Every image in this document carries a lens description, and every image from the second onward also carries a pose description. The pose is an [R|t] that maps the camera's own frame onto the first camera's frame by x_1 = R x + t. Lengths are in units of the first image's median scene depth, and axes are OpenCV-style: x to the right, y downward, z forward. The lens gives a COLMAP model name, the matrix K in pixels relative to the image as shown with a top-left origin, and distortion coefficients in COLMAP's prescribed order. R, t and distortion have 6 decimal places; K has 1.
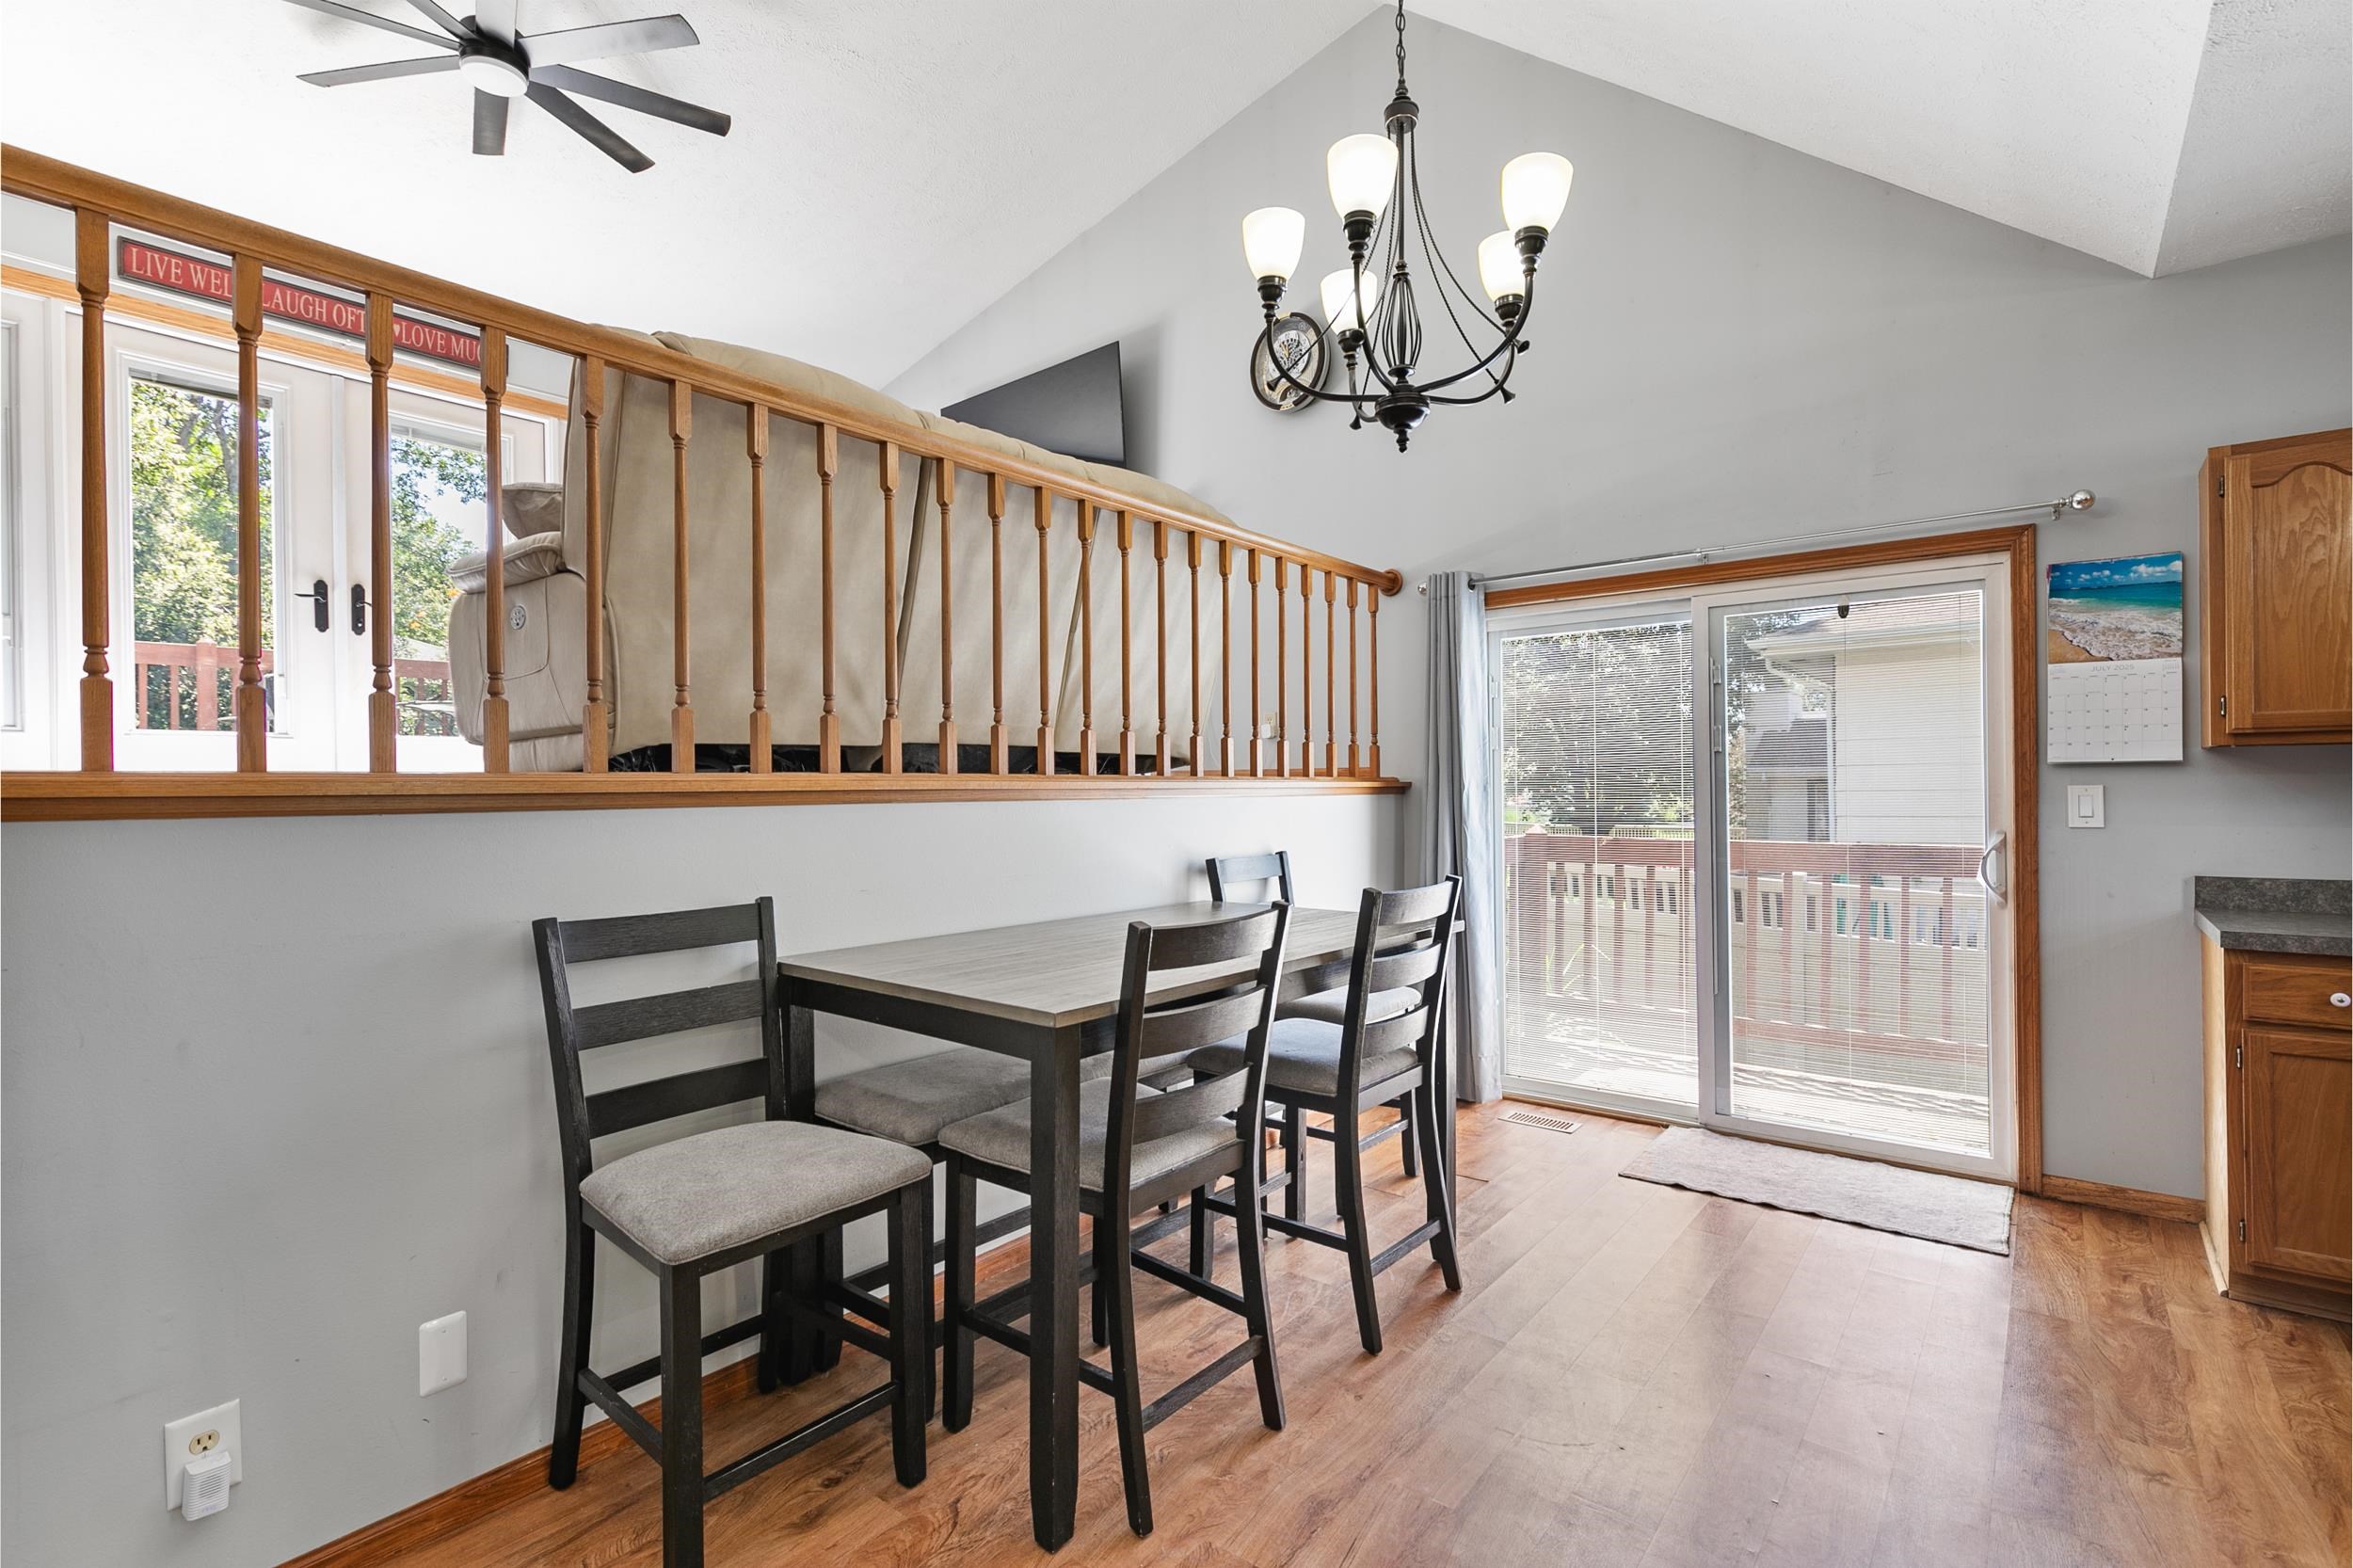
lens RADIAL K [[1092.0, 0, 1192.8], [0, 1092.0, 788.7], [0, 0, 1]] dist [-0.000850, -0.000219]
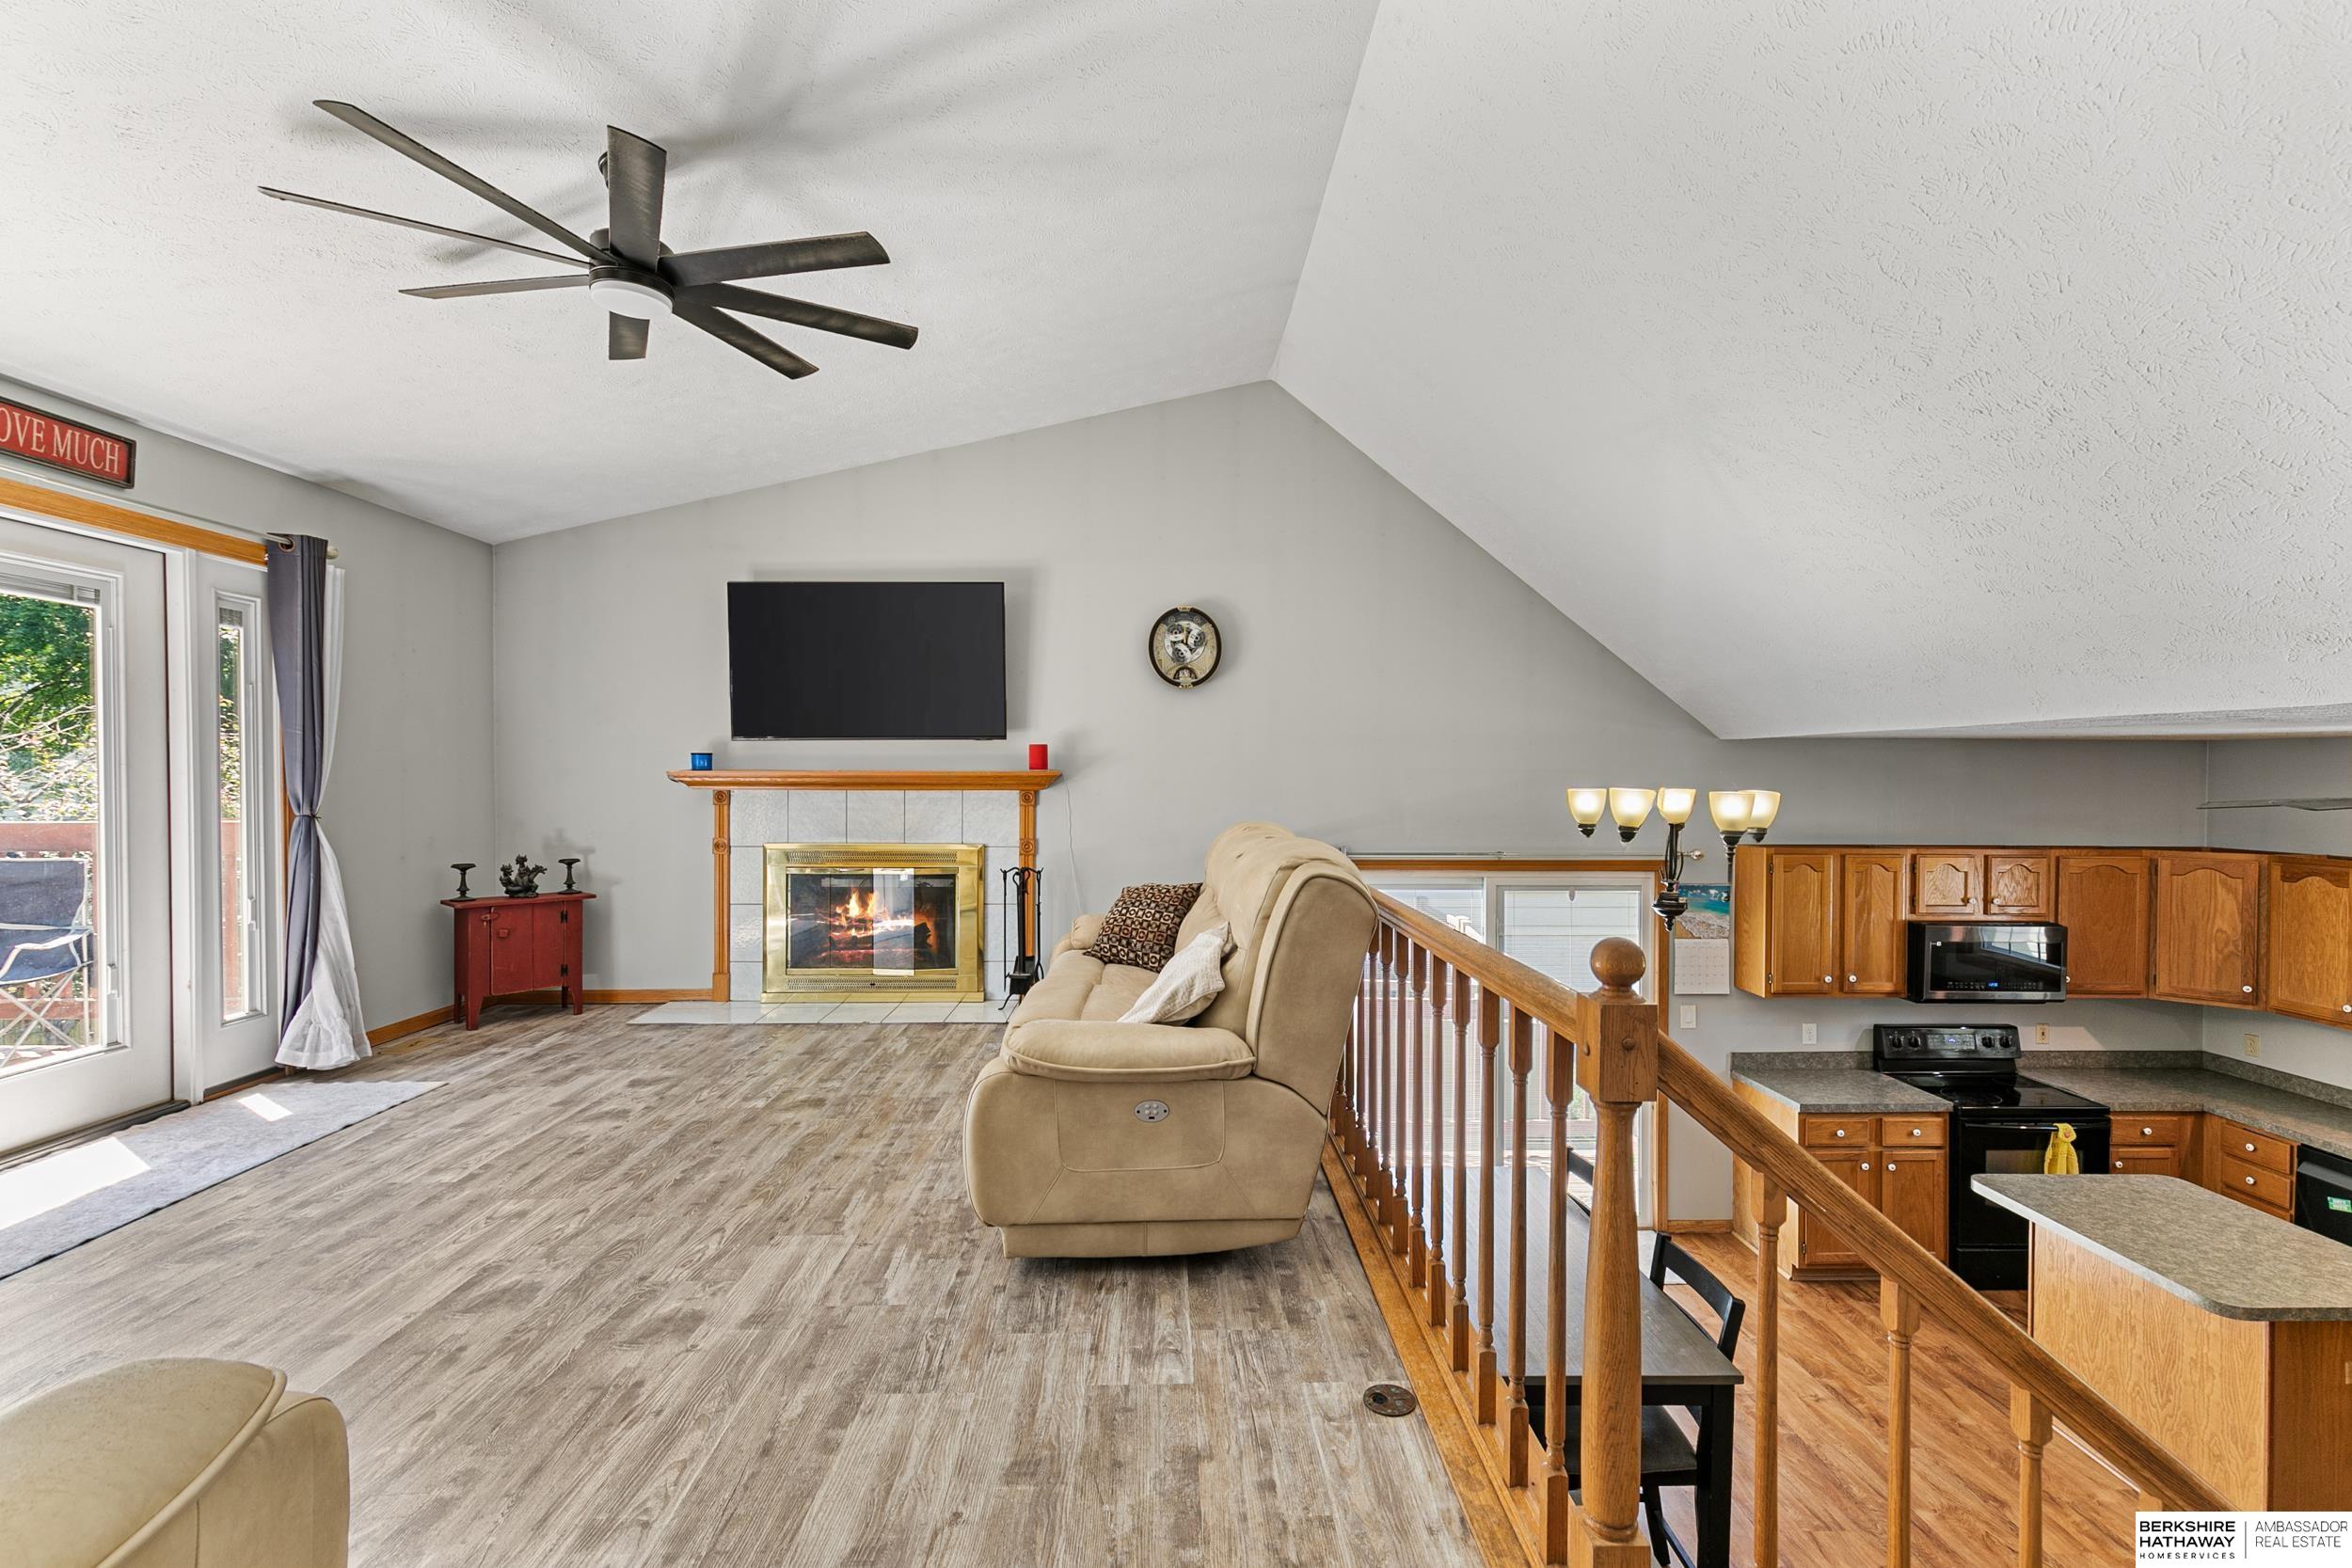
lens RADIAL K [[1052.8, 0, 1199.2], [0, 1052.8, 789.2], [0, 0, 1]] dist [0.008213, -0.000211]
pose [[0.762661, 0.007058, 0.646760, -1.116543], [-0.011569, 0.999929, 0.002730, -0.421120], [-0.646695, -0.009564, 0.762689, 0.210711]]
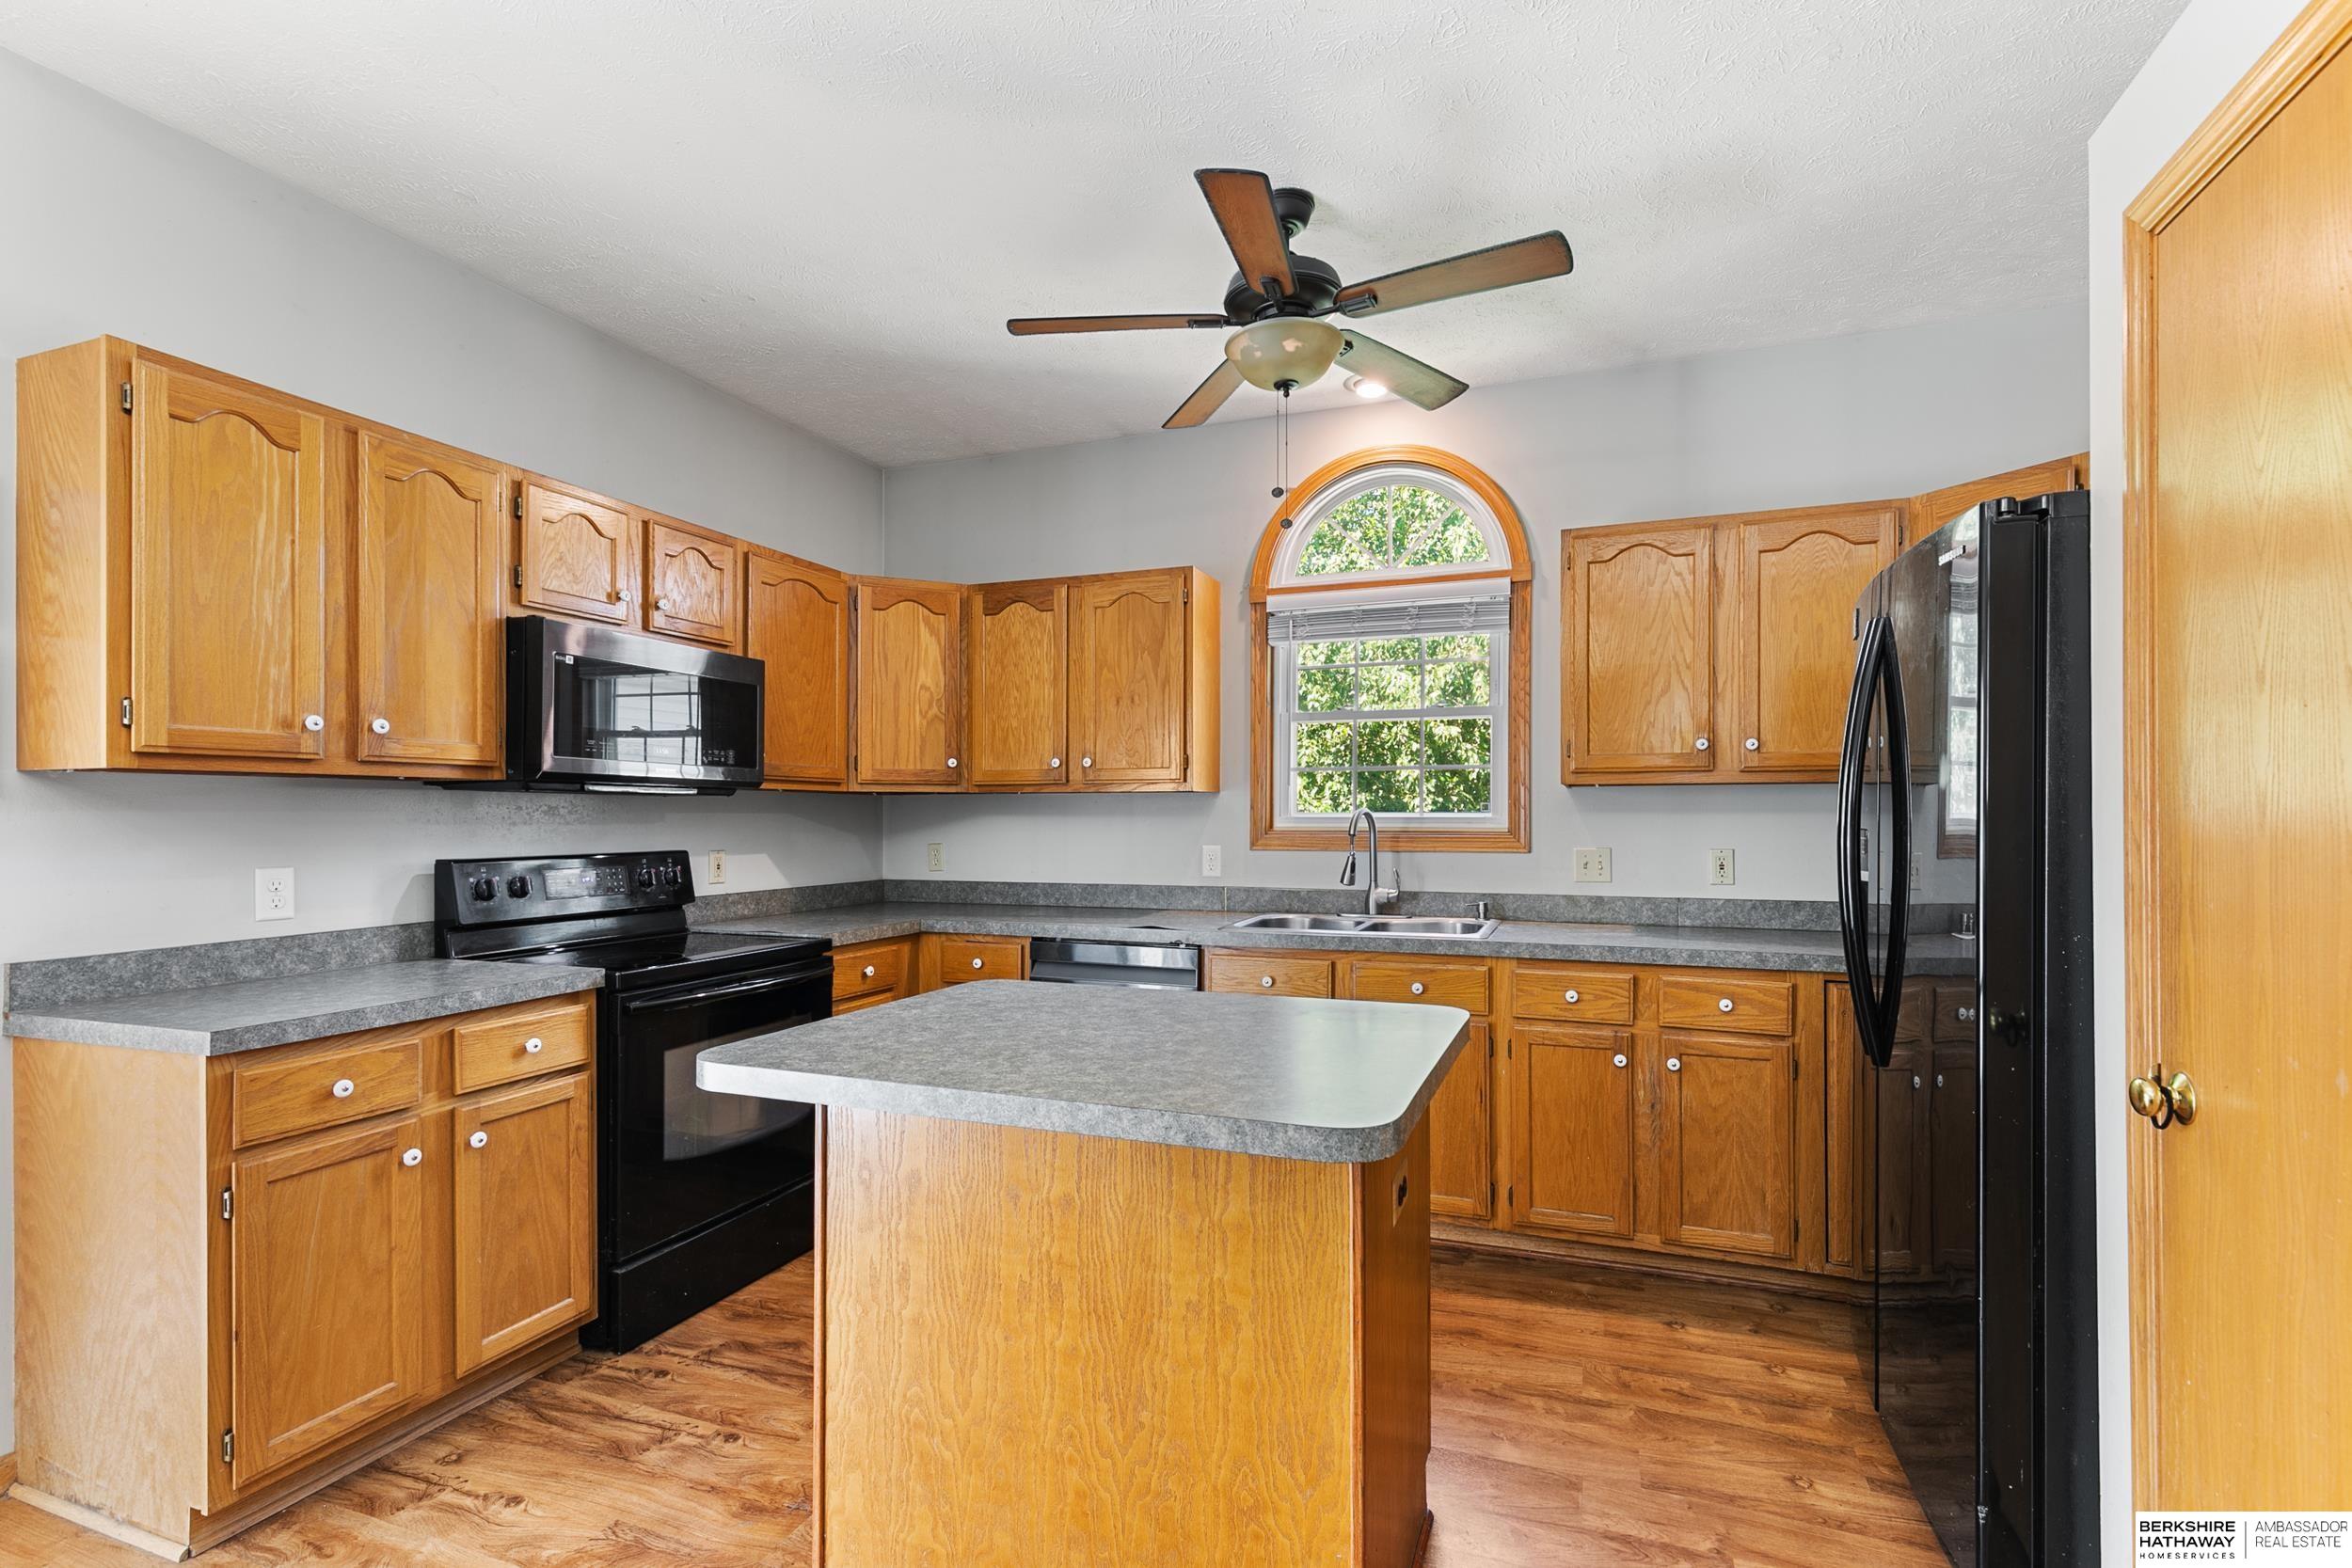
lens RADIAL K [[1074.0, 0, 1189.4], [0, 1074.0, 810.3], [0, 0, 1]] dist [0.008613, -0.000982]
pose [[-0.299978, 0.017308, 0.953789, 0.083197], [0.008846, 0.999843, -0.015361, 0.004257], [-0.953905, 0.003830, -0.300084, 0.567918]]
